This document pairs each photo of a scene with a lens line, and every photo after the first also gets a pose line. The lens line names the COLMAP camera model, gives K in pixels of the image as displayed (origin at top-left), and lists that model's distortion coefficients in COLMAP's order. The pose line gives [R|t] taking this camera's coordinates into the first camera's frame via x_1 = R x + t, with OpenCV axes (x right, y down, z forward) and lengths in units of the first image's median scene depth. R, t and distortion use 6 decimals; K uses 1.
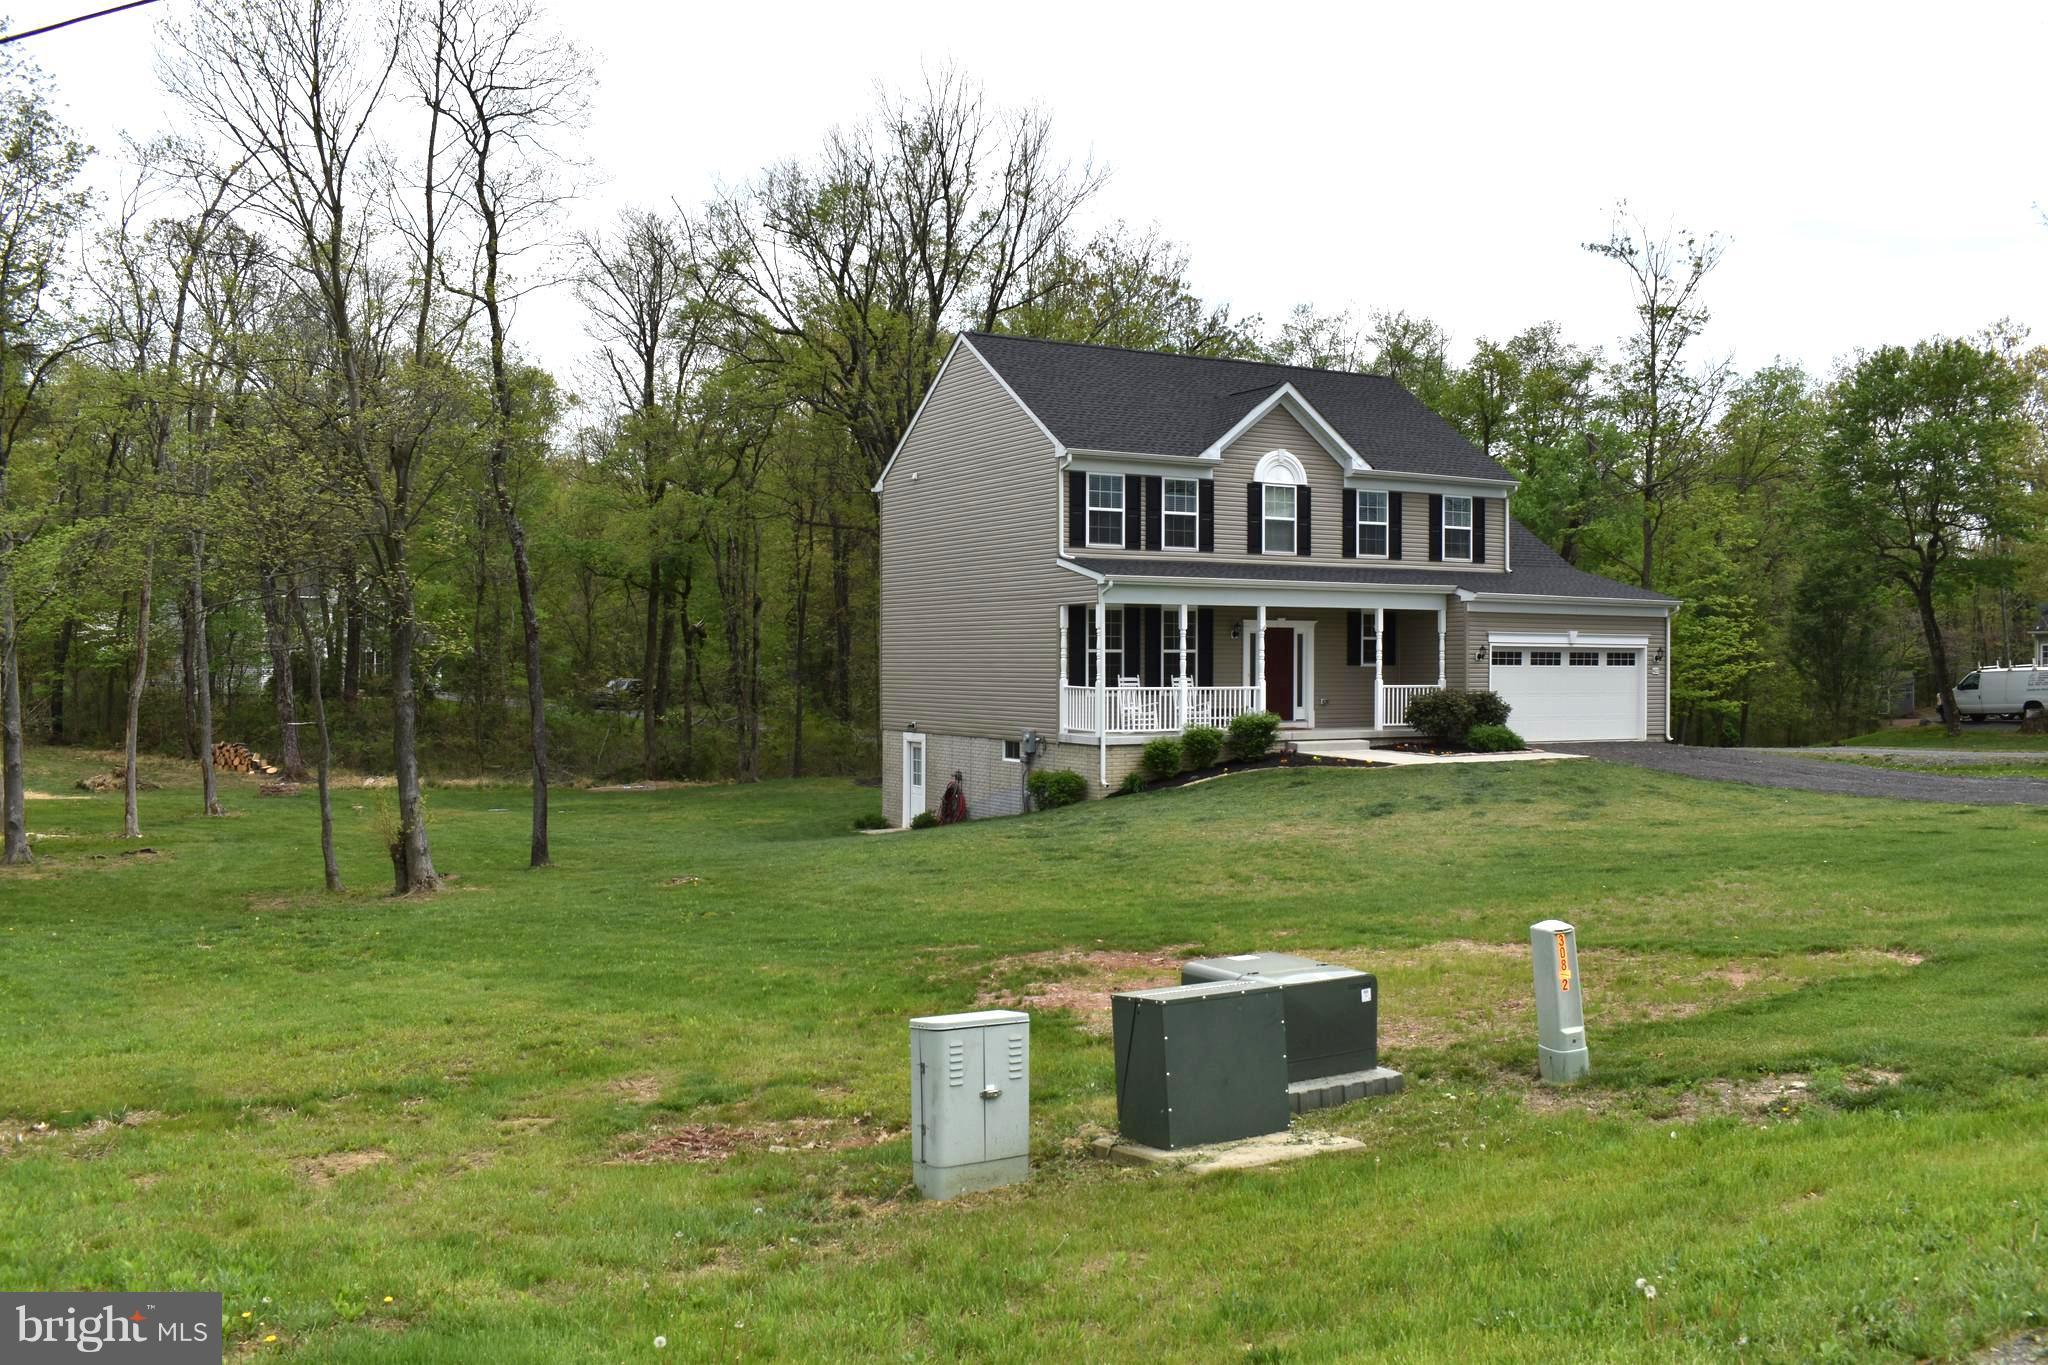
lens RADIAL K [[1788.0, 0, 1024.0], [0, 1788.0, 682.5], [0, 0, 1]] dist [-0.079538, 0.000203]
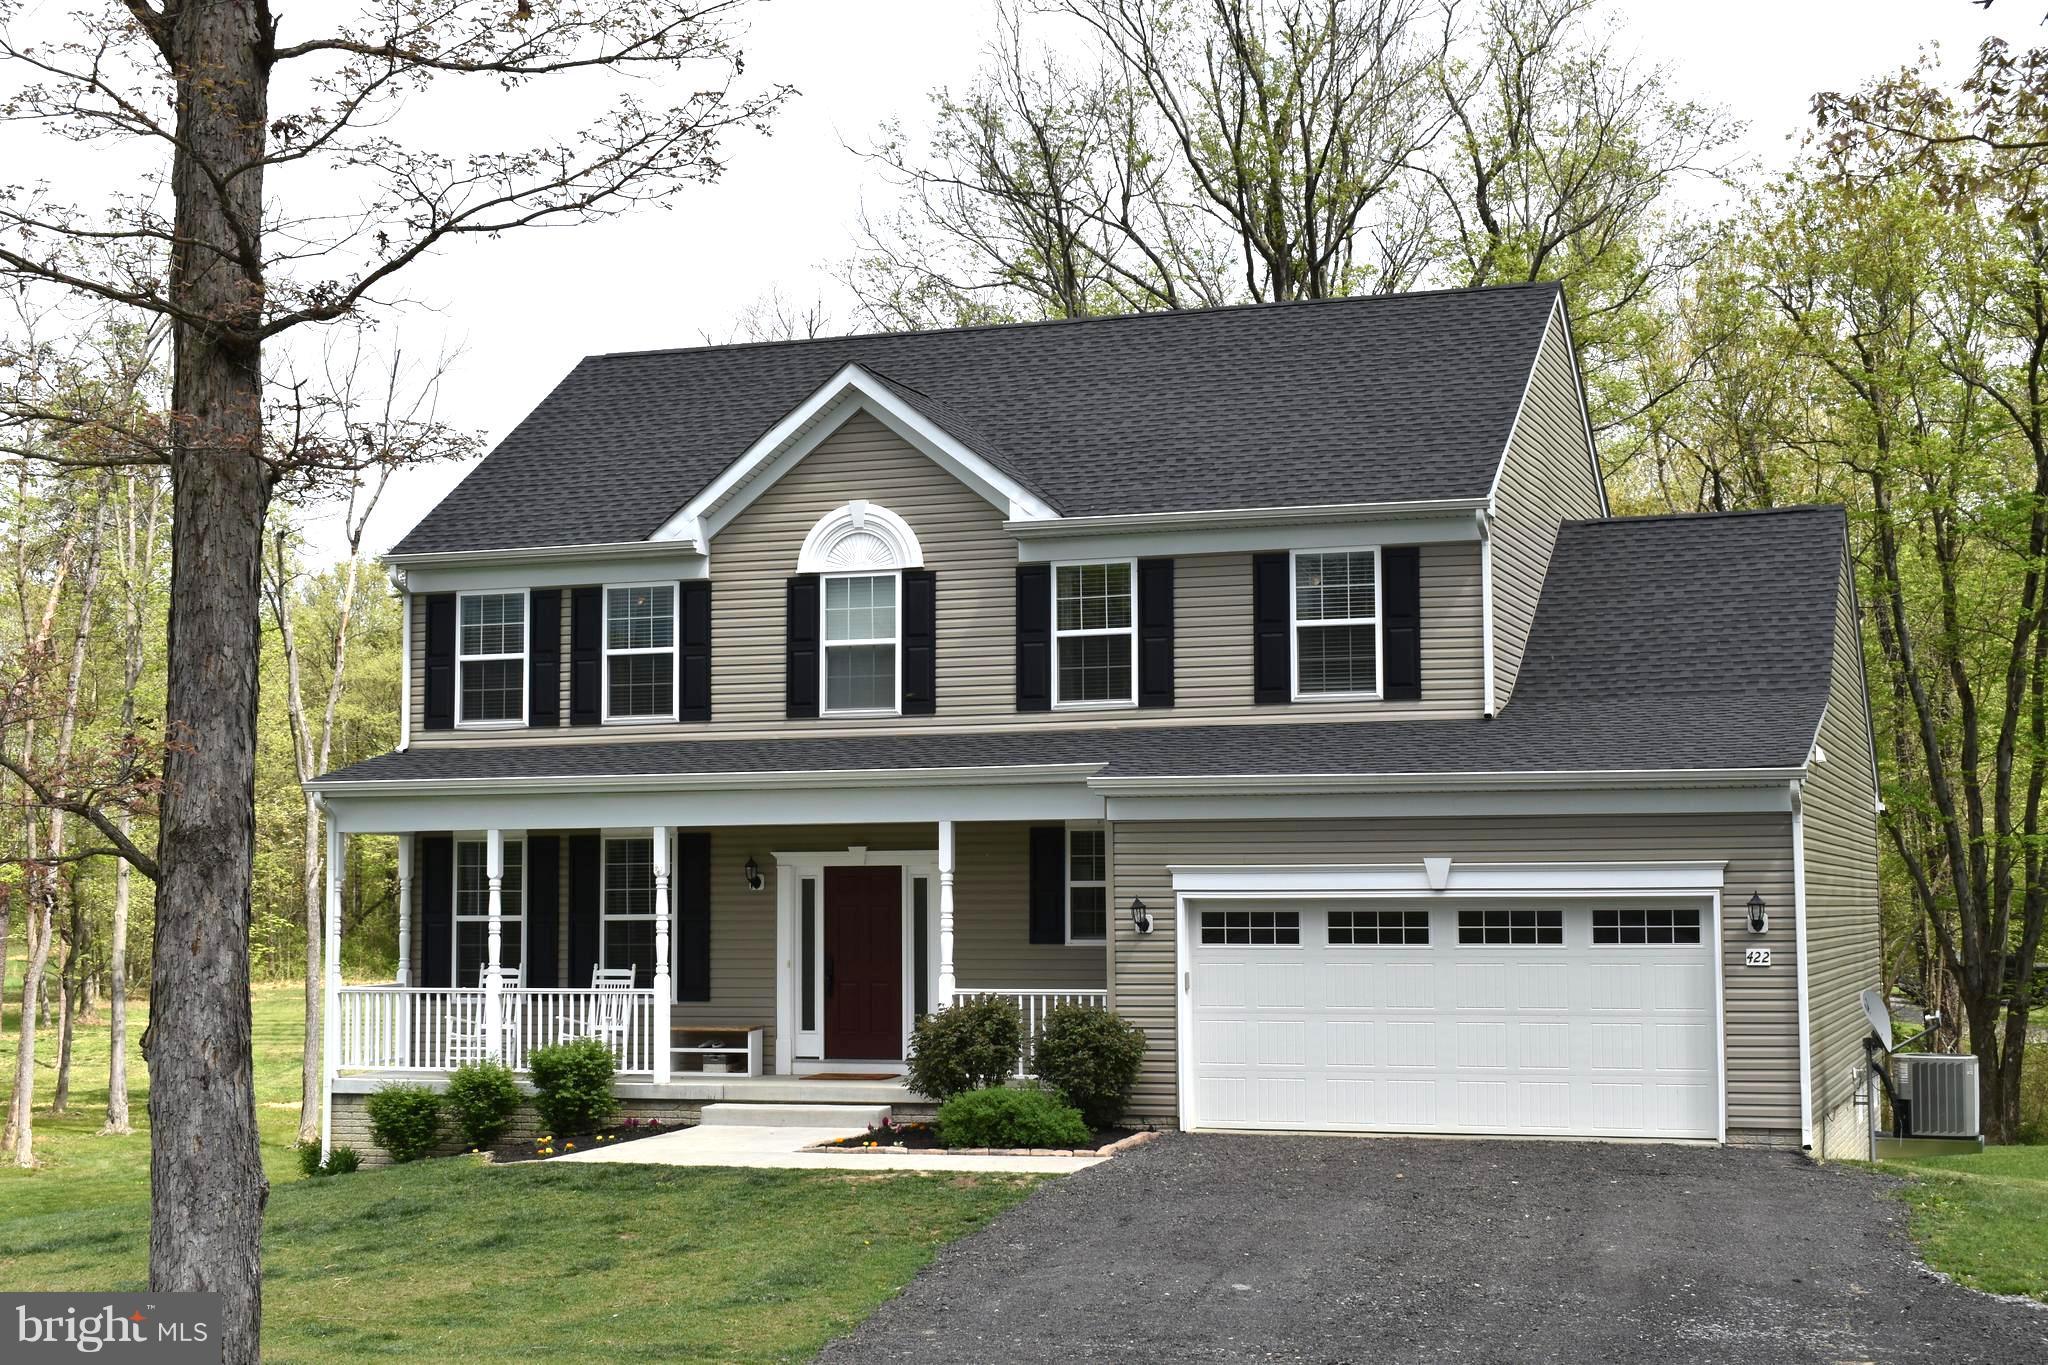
lens RADIAL K [[2897.9, 0, 1024.0], [0, 2897.9, 682.5], [0, 0, 1]] dist [-0.028956, -0.024785]
pose [[0.657726, -0.067277, -0.750247, 0.761859], [-0.002569, 0.995797, -0.091549, -0.008607], [0.753253, 0.062141, 0.654789, 0.513823]]
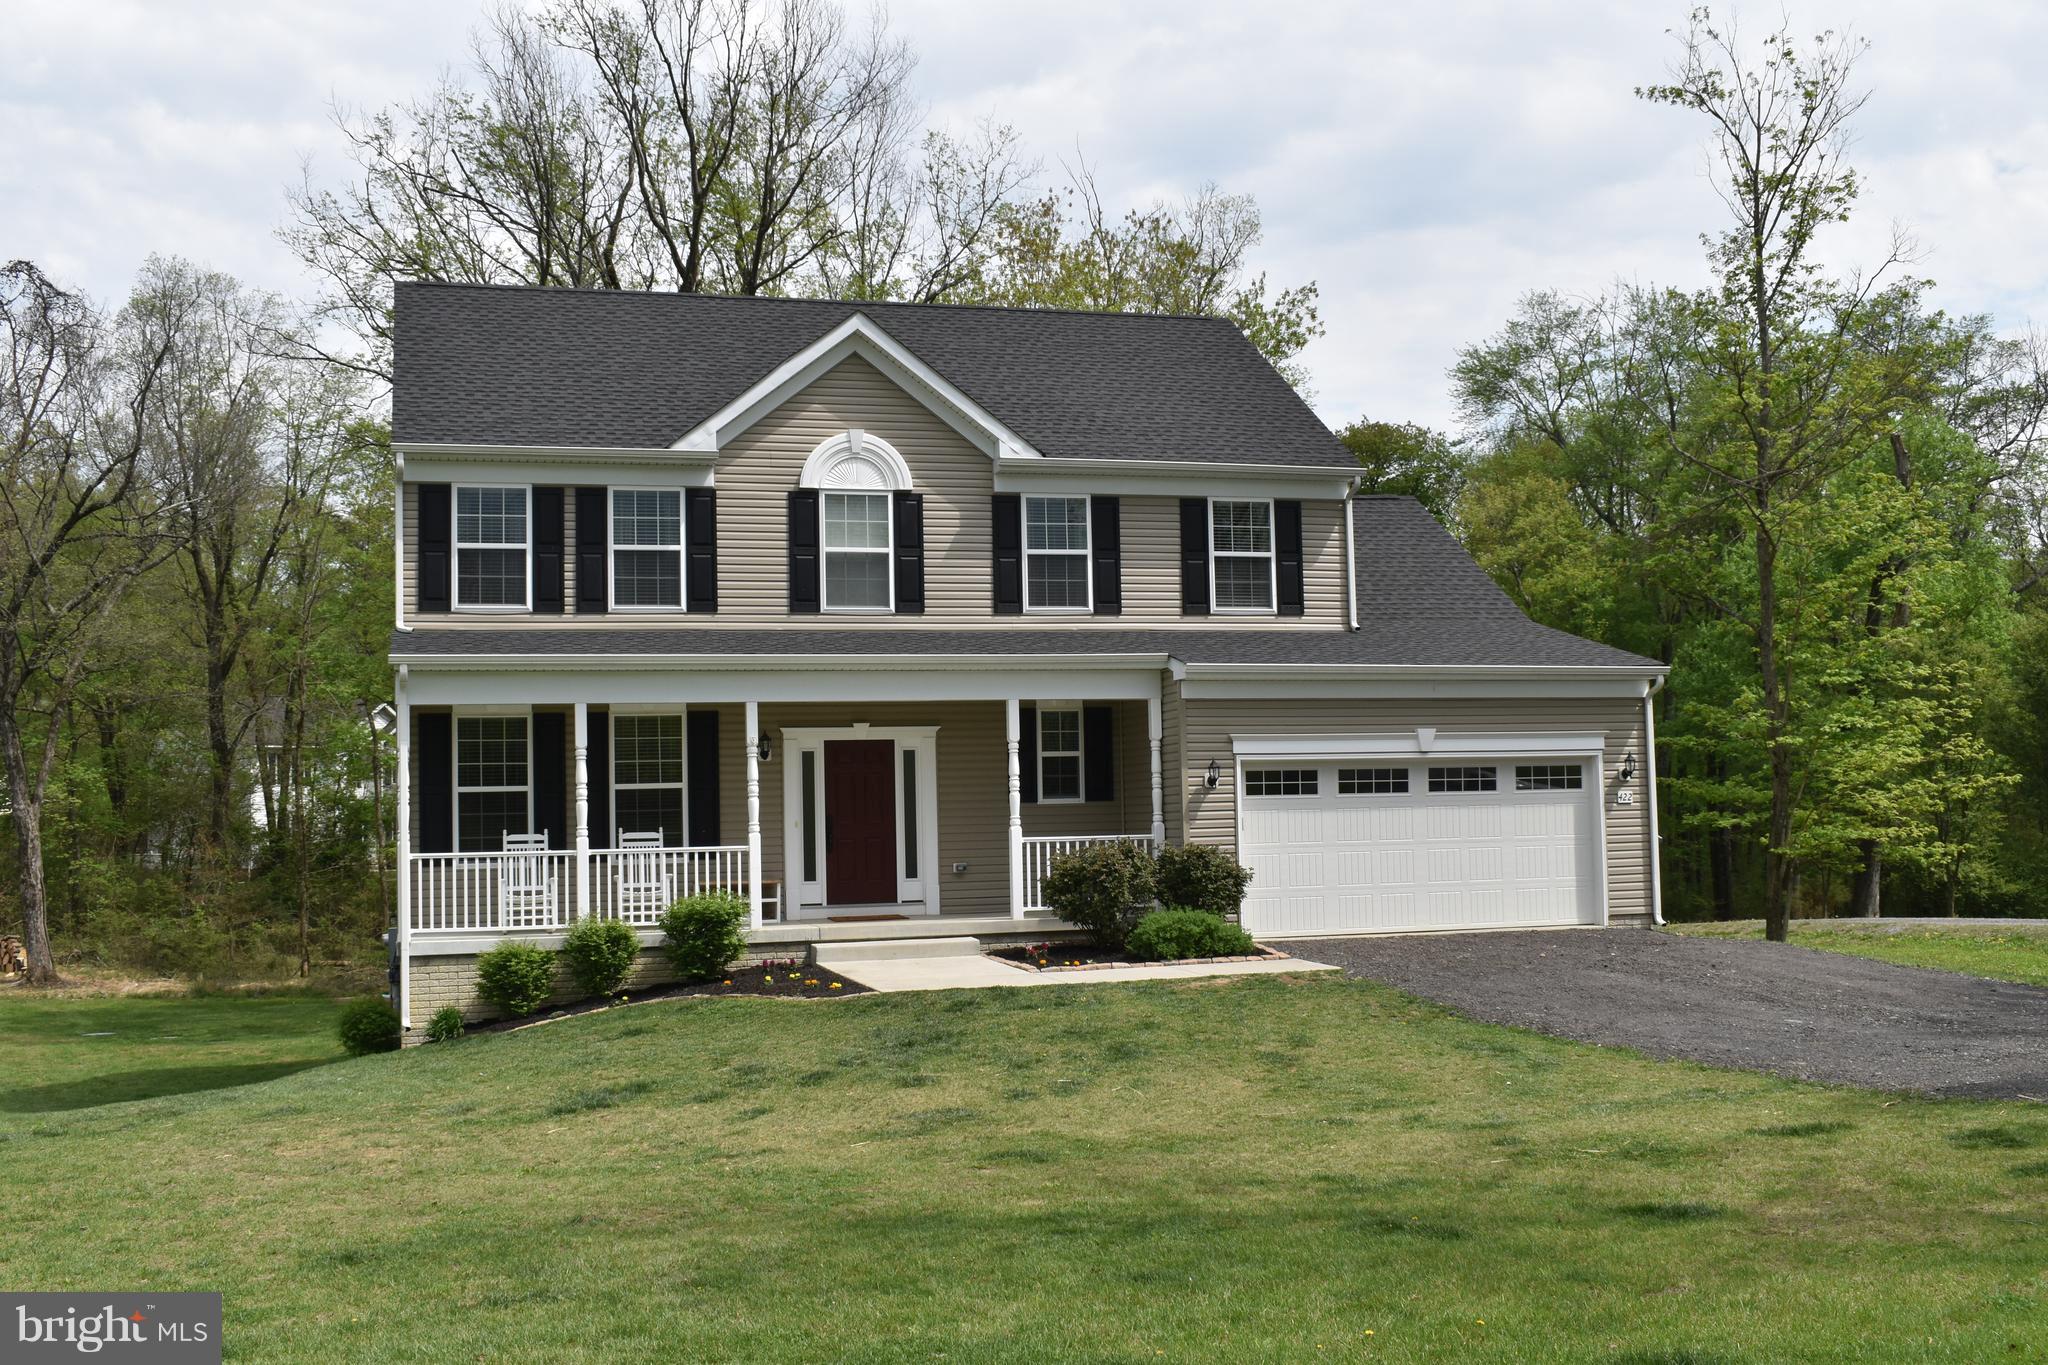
lens RADIAL K [[2130.5, 0, 1024.0], [0, 2130.5, 682.5], [0, 0, 1]] dist [-0.076085, -0.000925]
pose [[0.973933, -0.038639, -0.223521, 0.345197], [0.022575, 0.997004, -0.073981, 0.002347], [0.225710, 0.067006, 0.971887, 0.348507]]
